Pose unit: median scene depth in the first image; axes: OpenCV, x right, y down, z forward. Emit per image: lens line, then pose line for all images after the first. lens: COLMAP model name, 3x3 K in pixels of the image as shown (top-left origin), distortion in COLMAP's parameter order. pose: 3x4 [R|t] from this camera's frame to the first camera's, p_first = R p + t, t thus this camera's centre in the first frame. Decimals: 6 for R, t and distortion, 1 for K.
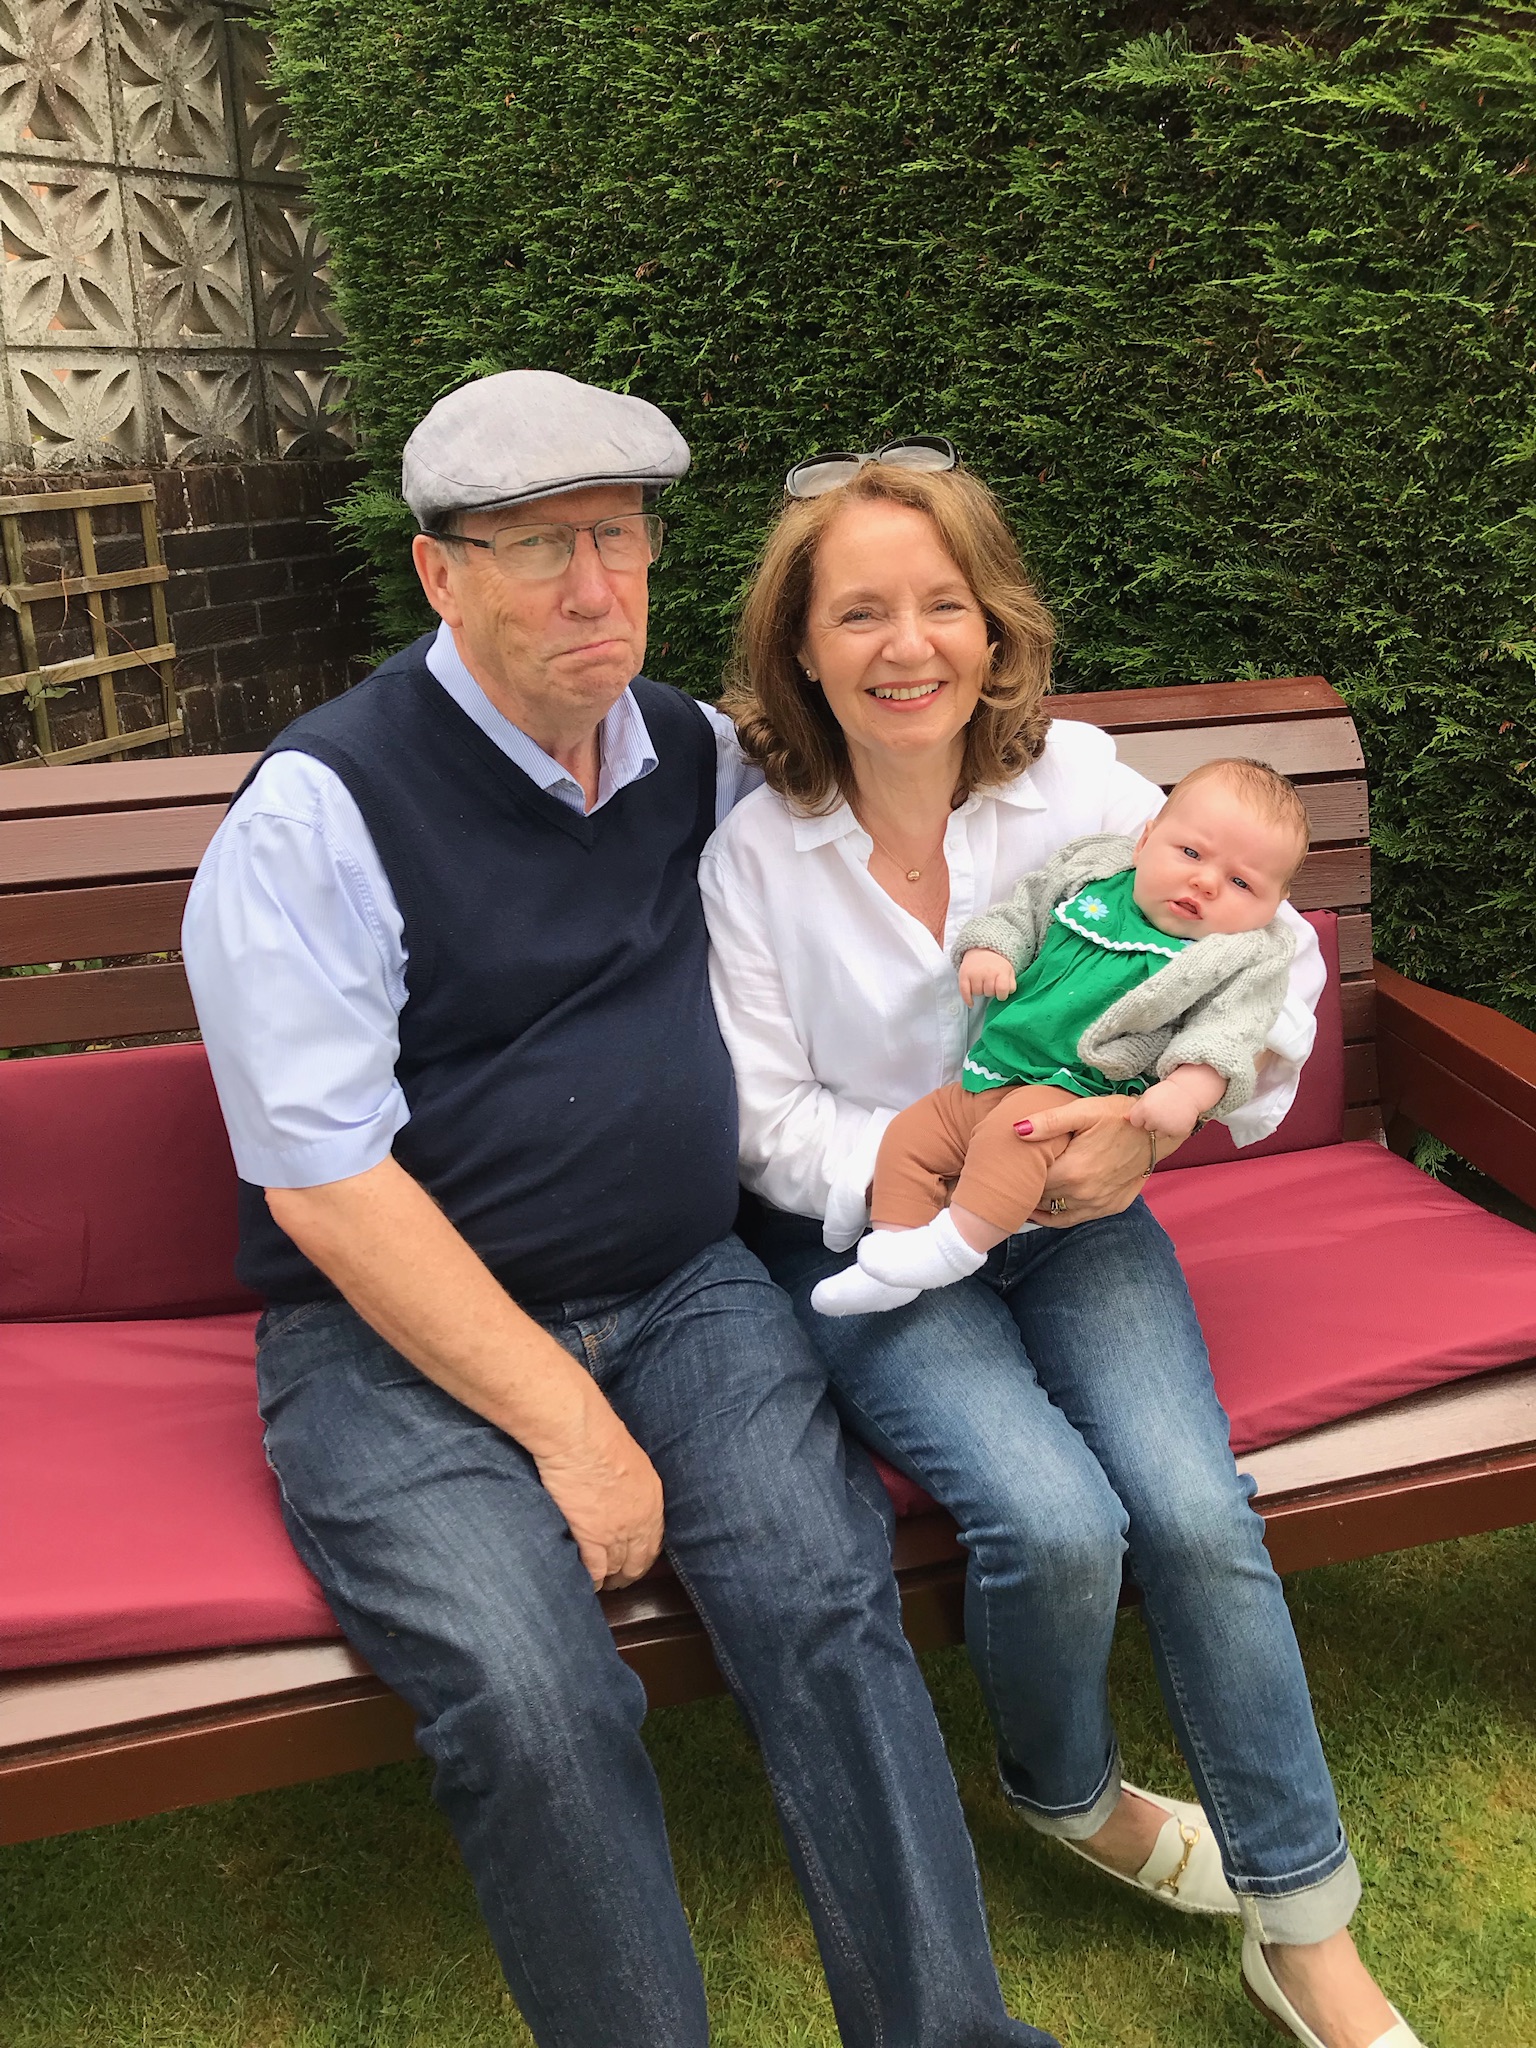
lens RADIAL K [[1679.6, 0, 783.0], [0, 1679.6, 1024.3], [0, 0, 1]] dist [-0.014889, 0.074731]
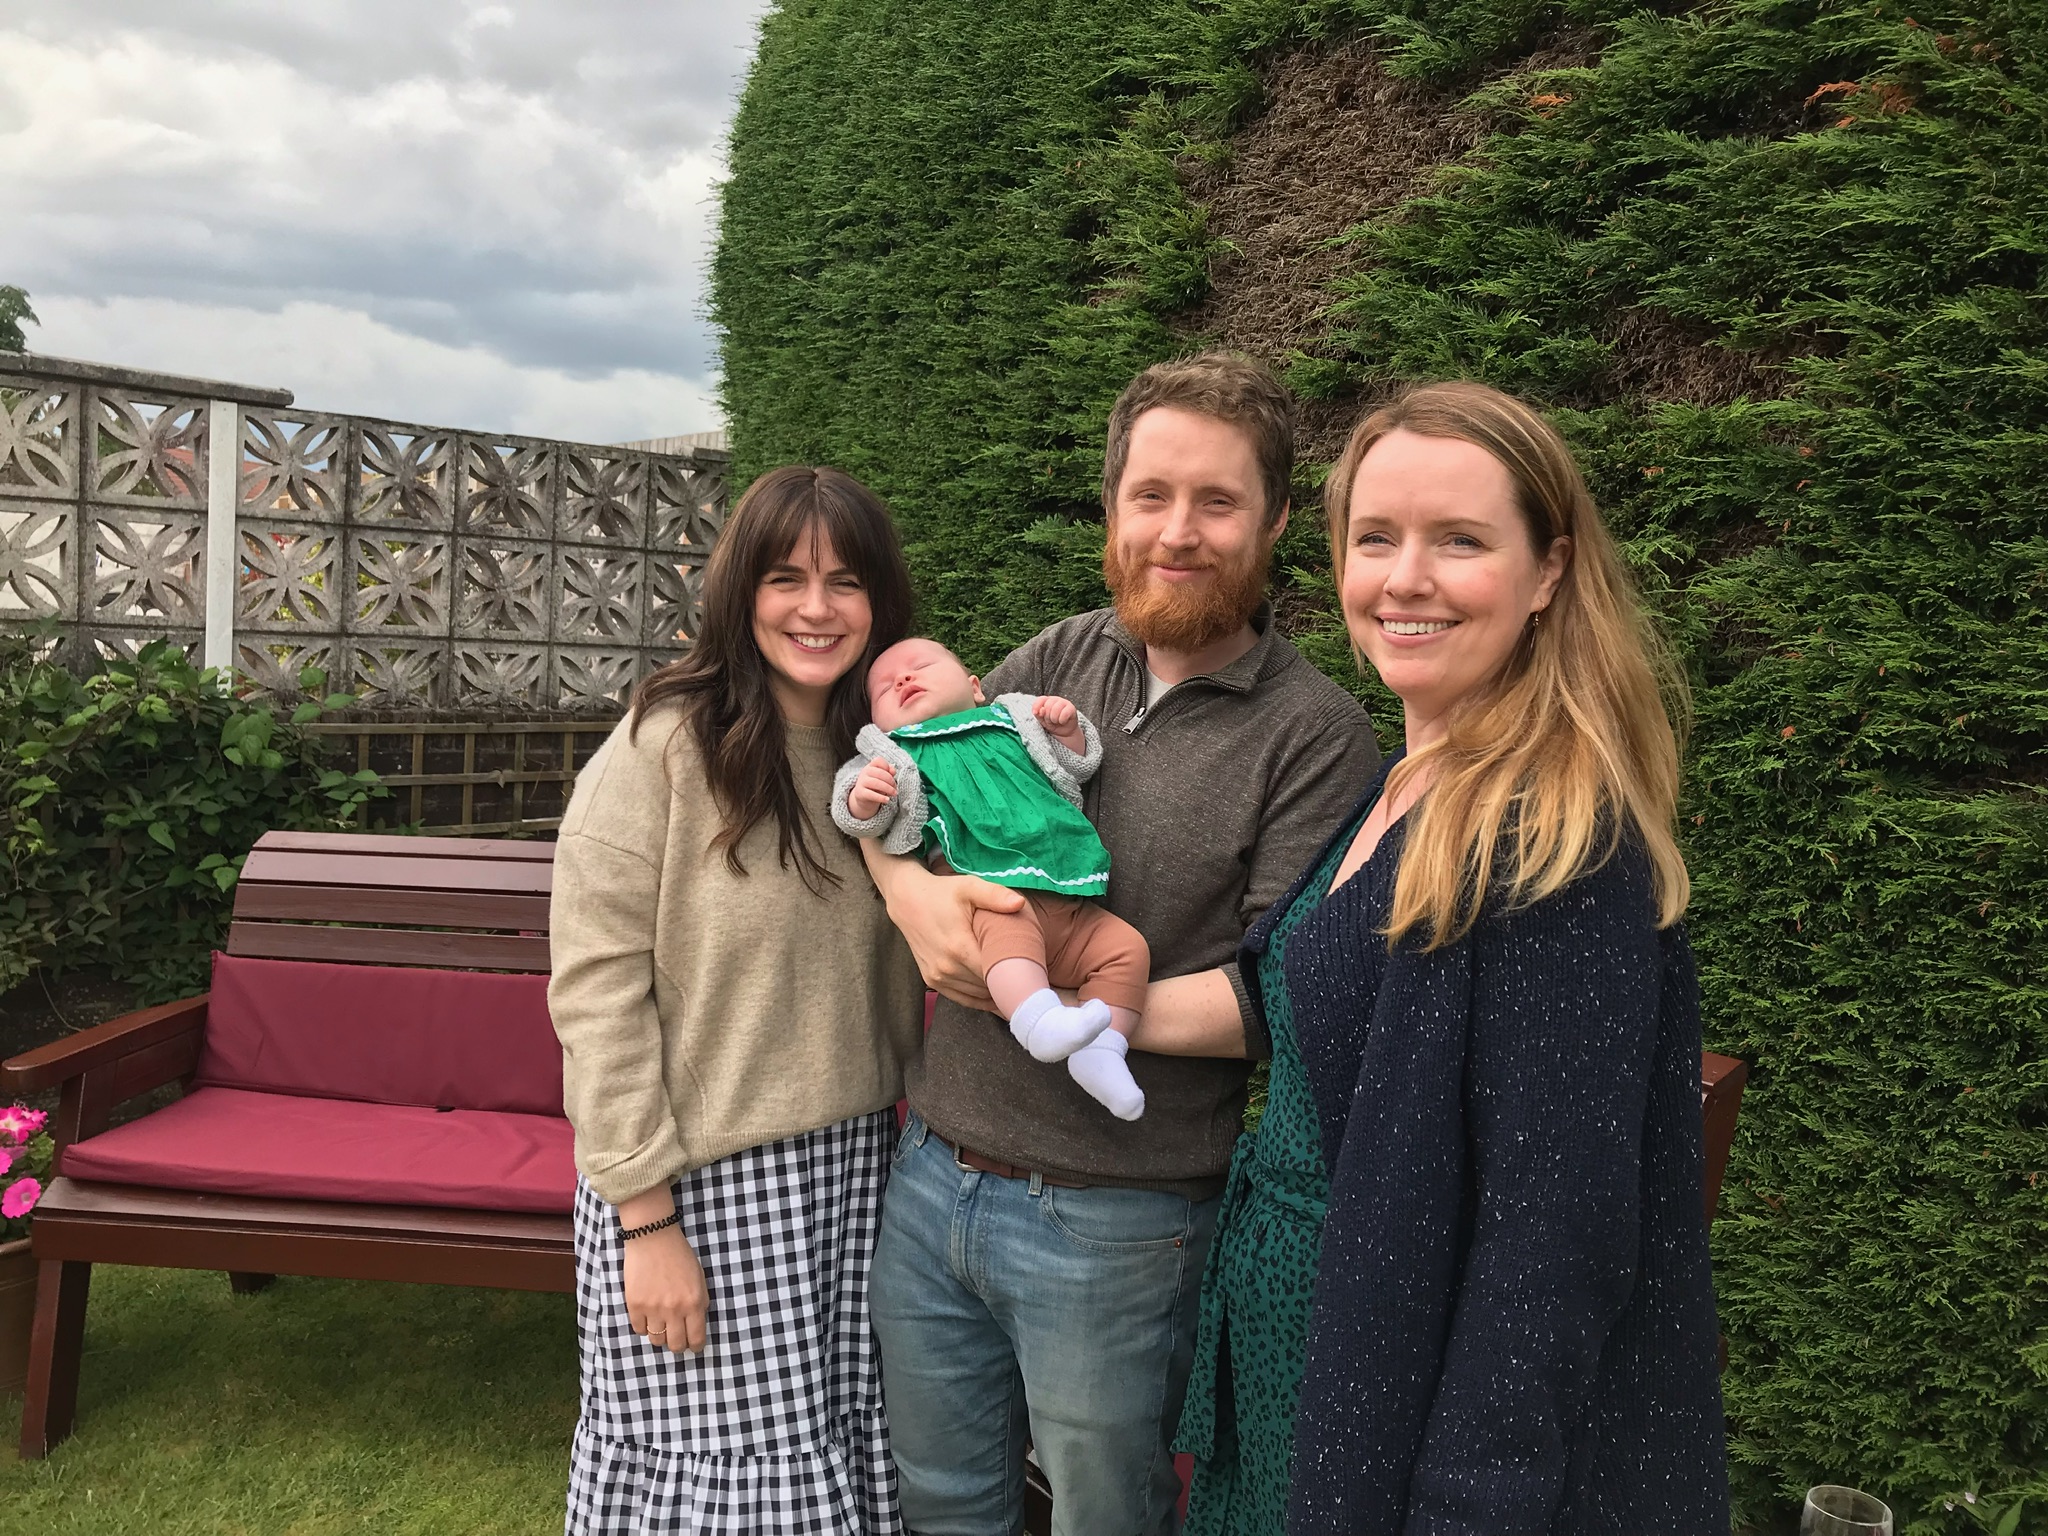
lens RADIAL K [[1667.5, 0, 1033.6], [0, 1667.5, 741.3], [0, 0, 1]] dist [0.011188, 0.008279]
pose [[0.935059, 0.069312, -0.347650, 0.744299], [-0.176192, 0.941856, -0.286117, 0.123278], [0.307605, 0.328789, 0.892904, -0.435992]]
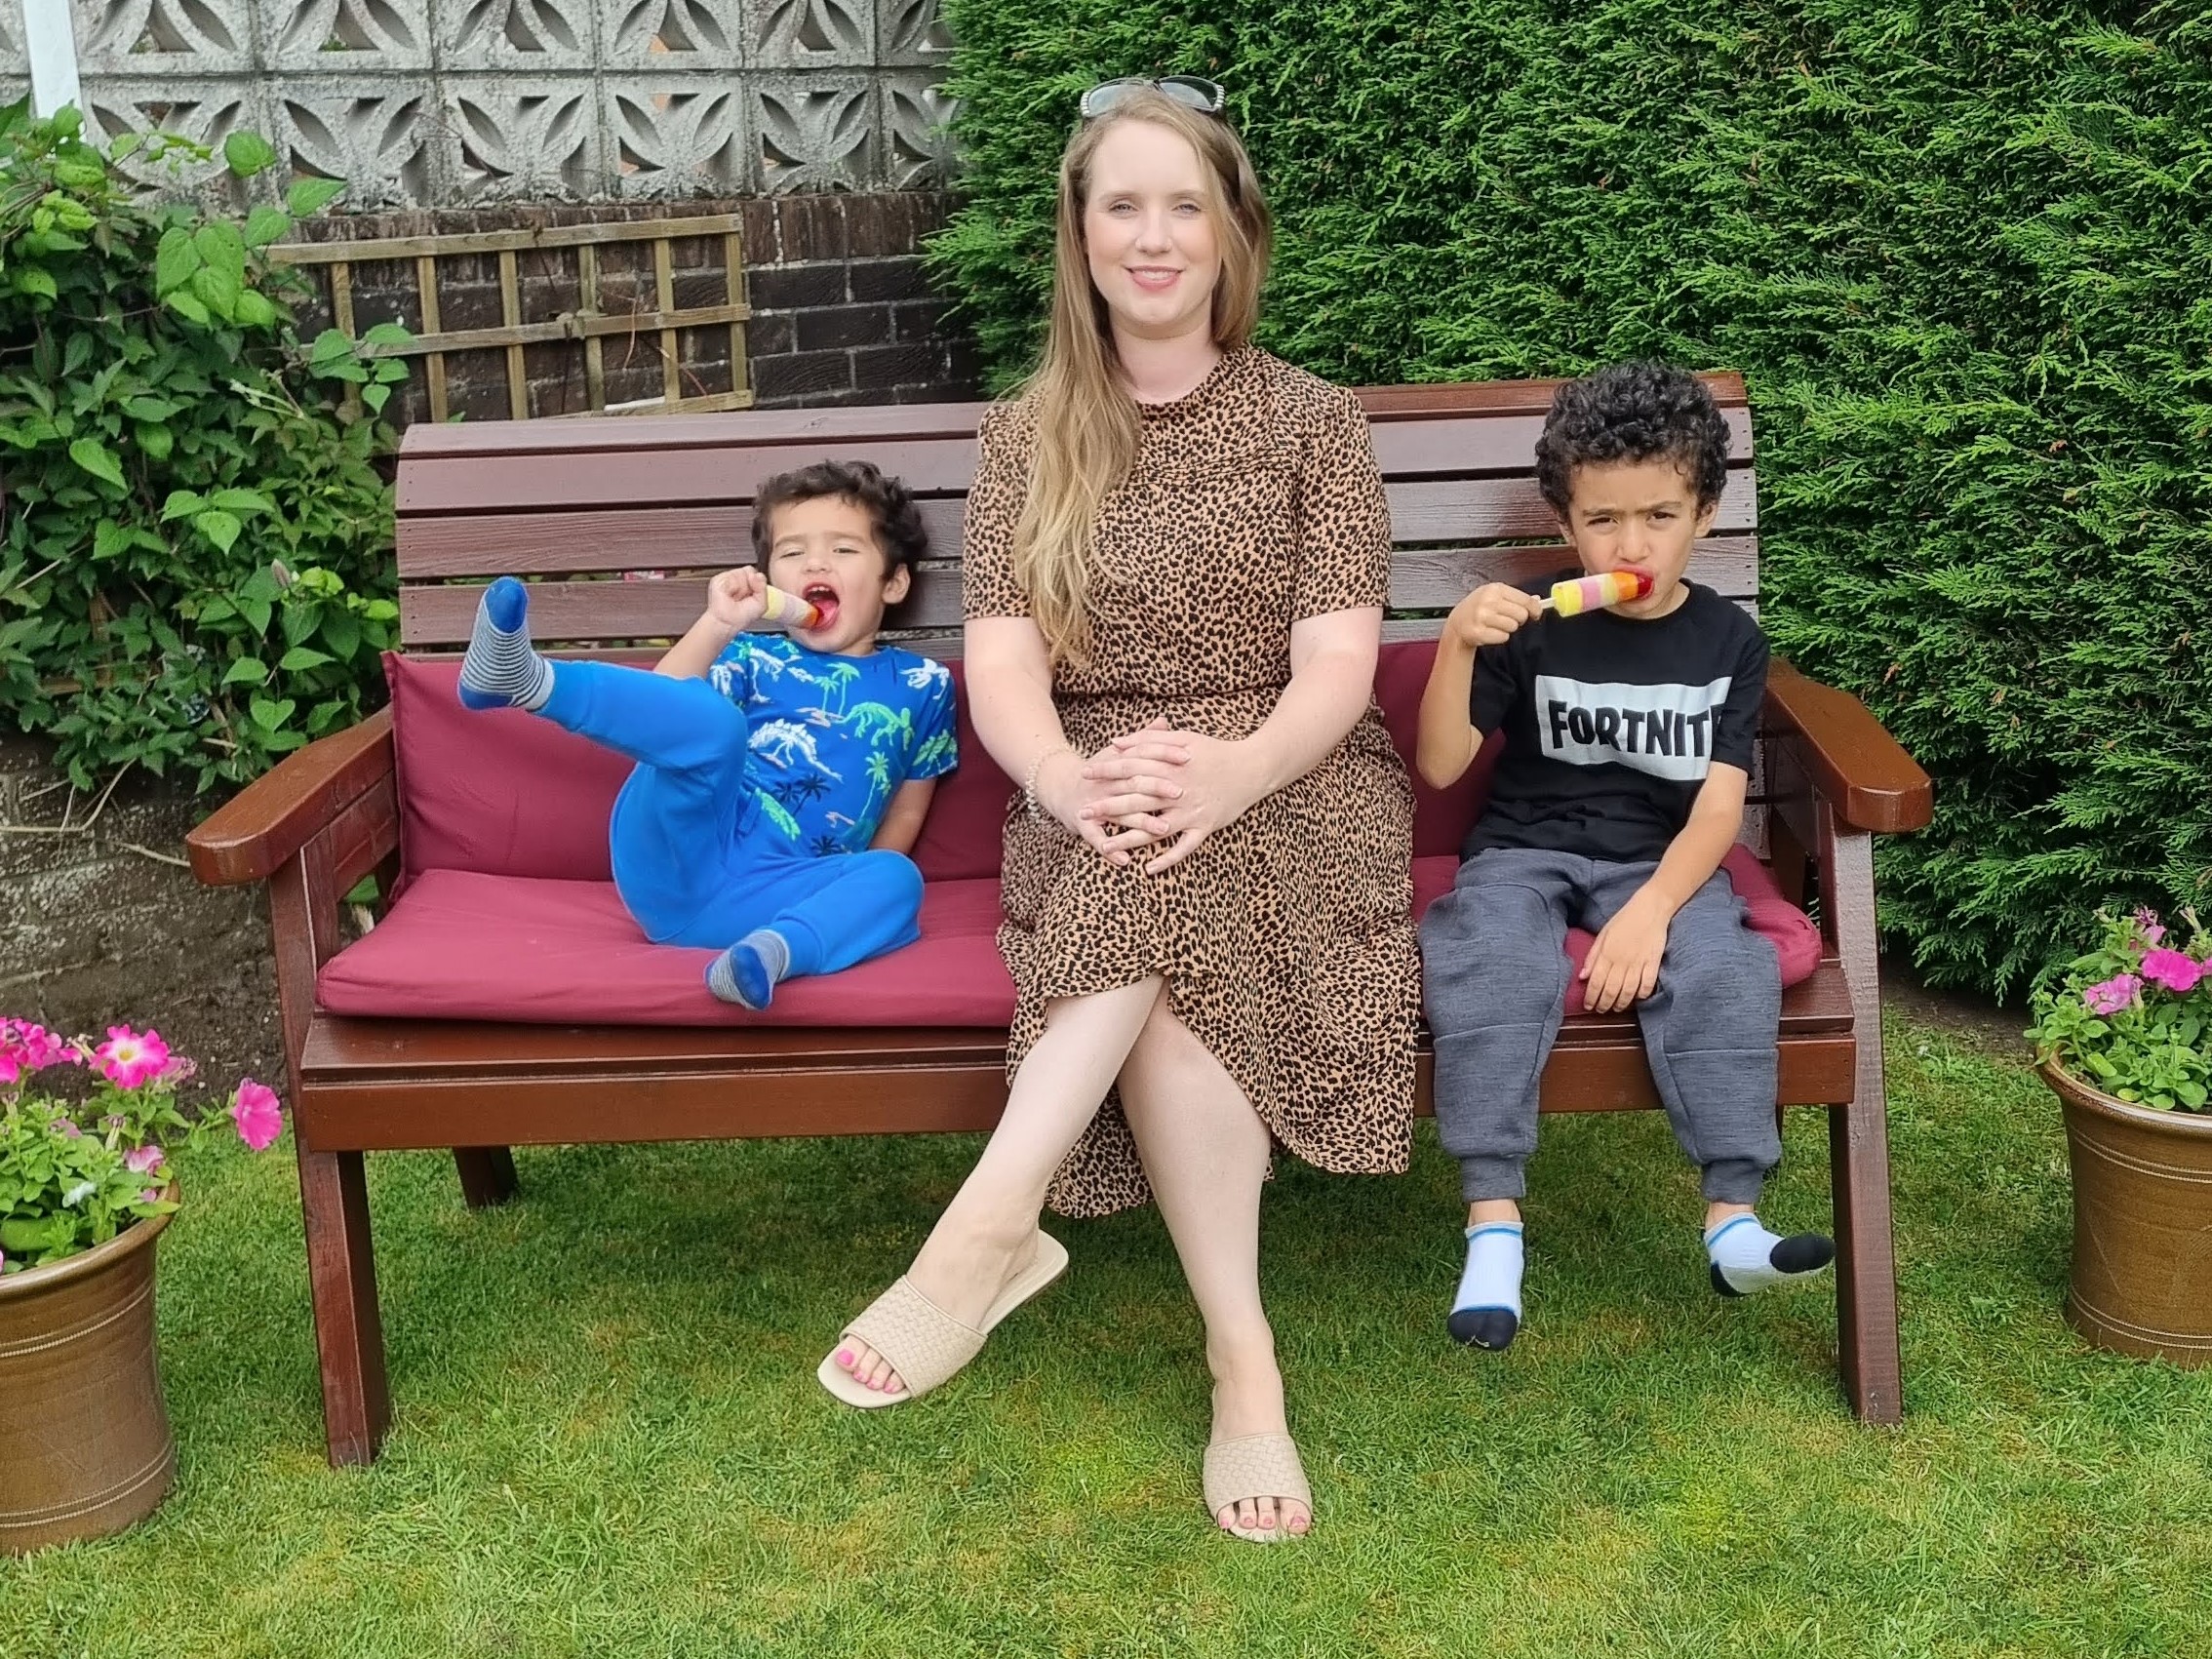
lens RADIAL K [[2935.5, 0, 1162.8], [0, 2935.5, 1024.1], [0, 0, 1]] dist [0.072815, -0.099174]
pose [[0.962795, 0.062940, -0.262801, 0.380732], [-0.079404, 0.995459, -0.052495, 0.235074], [0.258303, 0.071409, 0.963421, -0.586920]]
